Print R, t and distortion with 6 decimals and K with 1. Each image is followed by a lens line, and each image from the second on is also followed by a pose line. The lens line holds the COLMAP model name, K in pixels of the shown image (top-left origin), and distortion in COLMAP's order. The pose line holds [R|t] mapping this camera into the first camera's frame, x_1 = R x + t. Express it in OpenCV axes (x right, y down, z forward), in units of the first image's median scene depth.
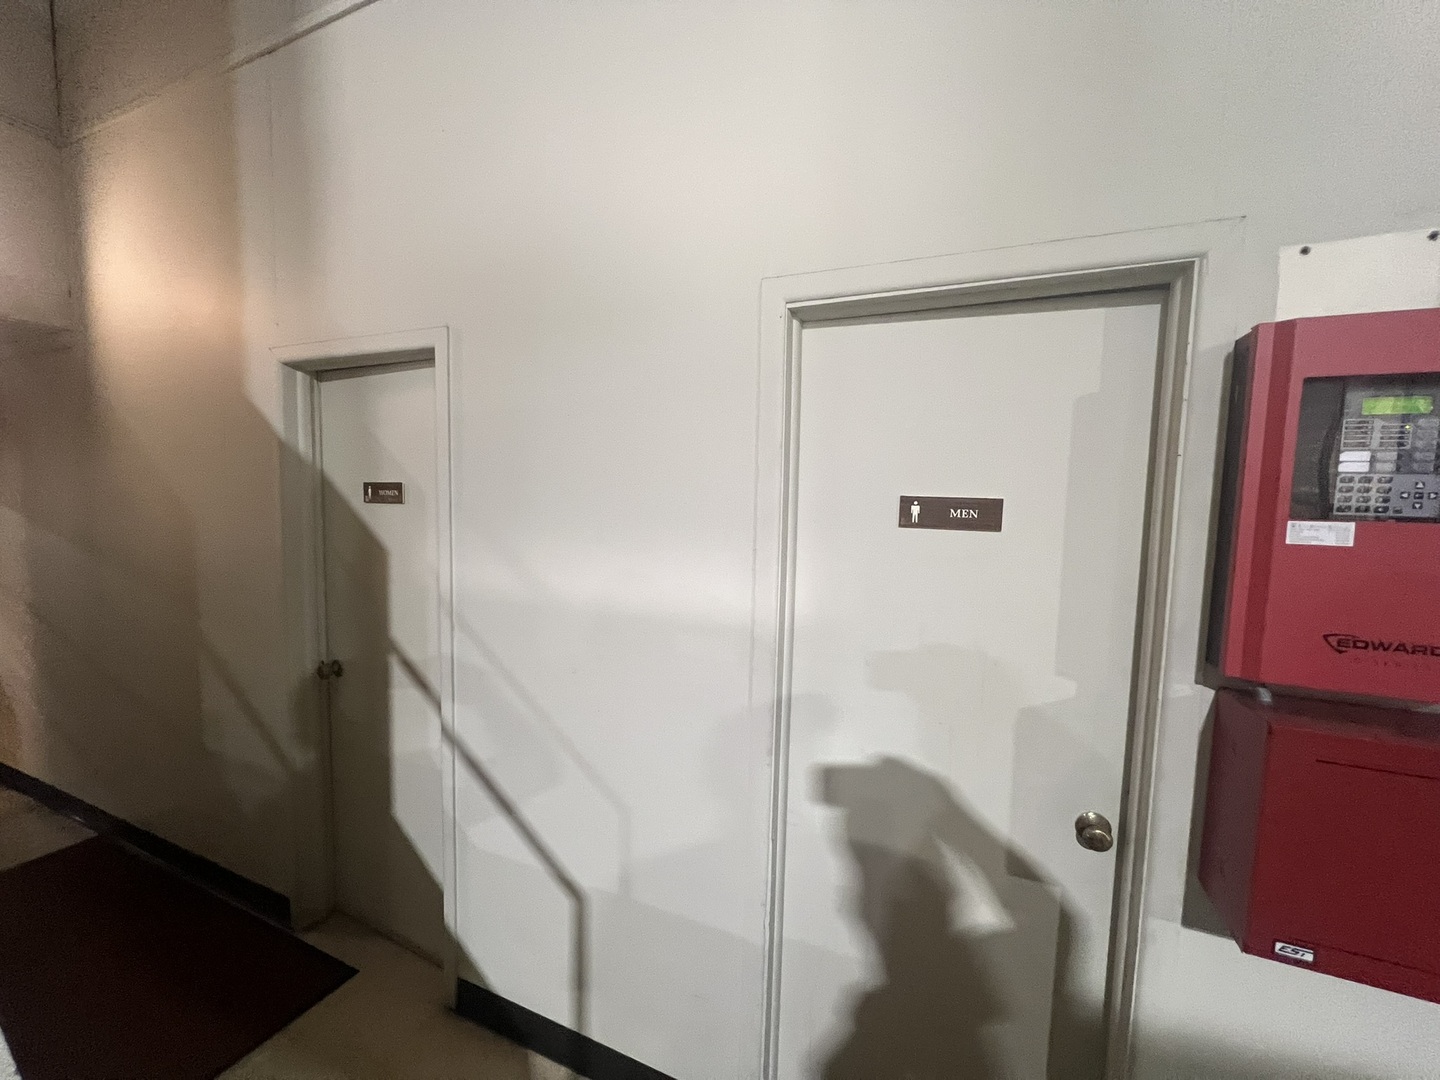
lens RADIAL K [[577.9, 0, 718.9], [0, 577.9, 543.4], [0, 0, 1]] dist [-0.000385, -0.000220]
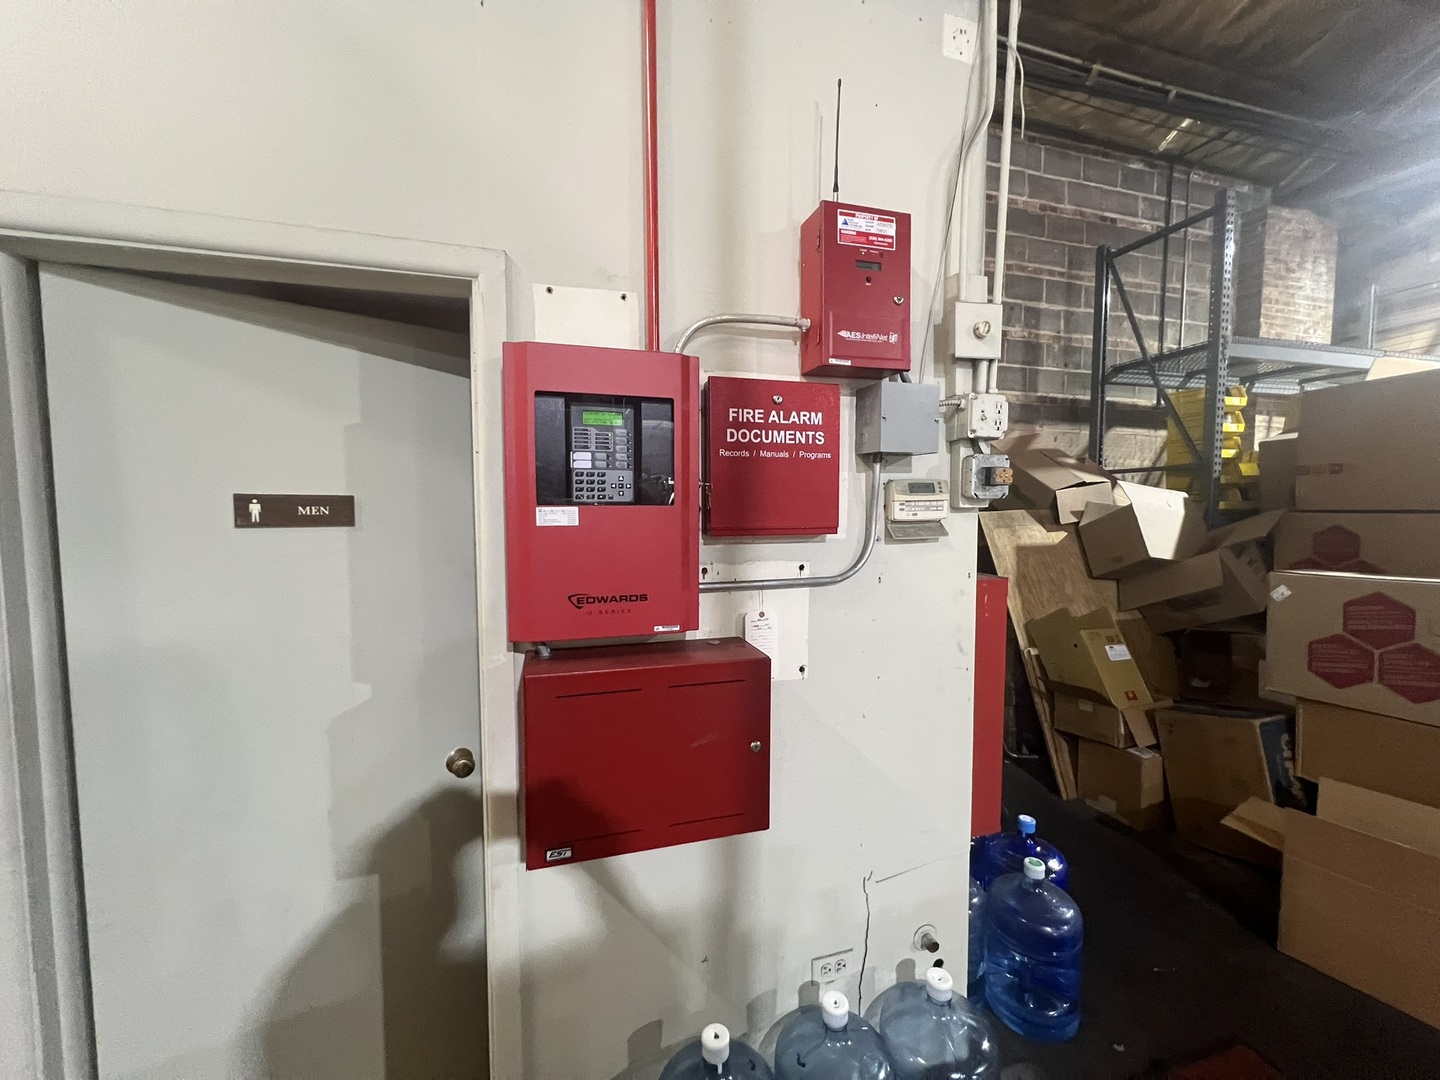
lens RADIAL K [[576.2, 0, 720.5], [0, 576.2, 542.0], [0, 0, 1]] dist [-0.002514, 0.000511]
pose [[0.758704, -0.066094, 0.648074, 0.485955], [0.067979, 0.997441, 0.022141, 0.033946], [-0.647879, 0.027257, 0.761255, -0.178578]]
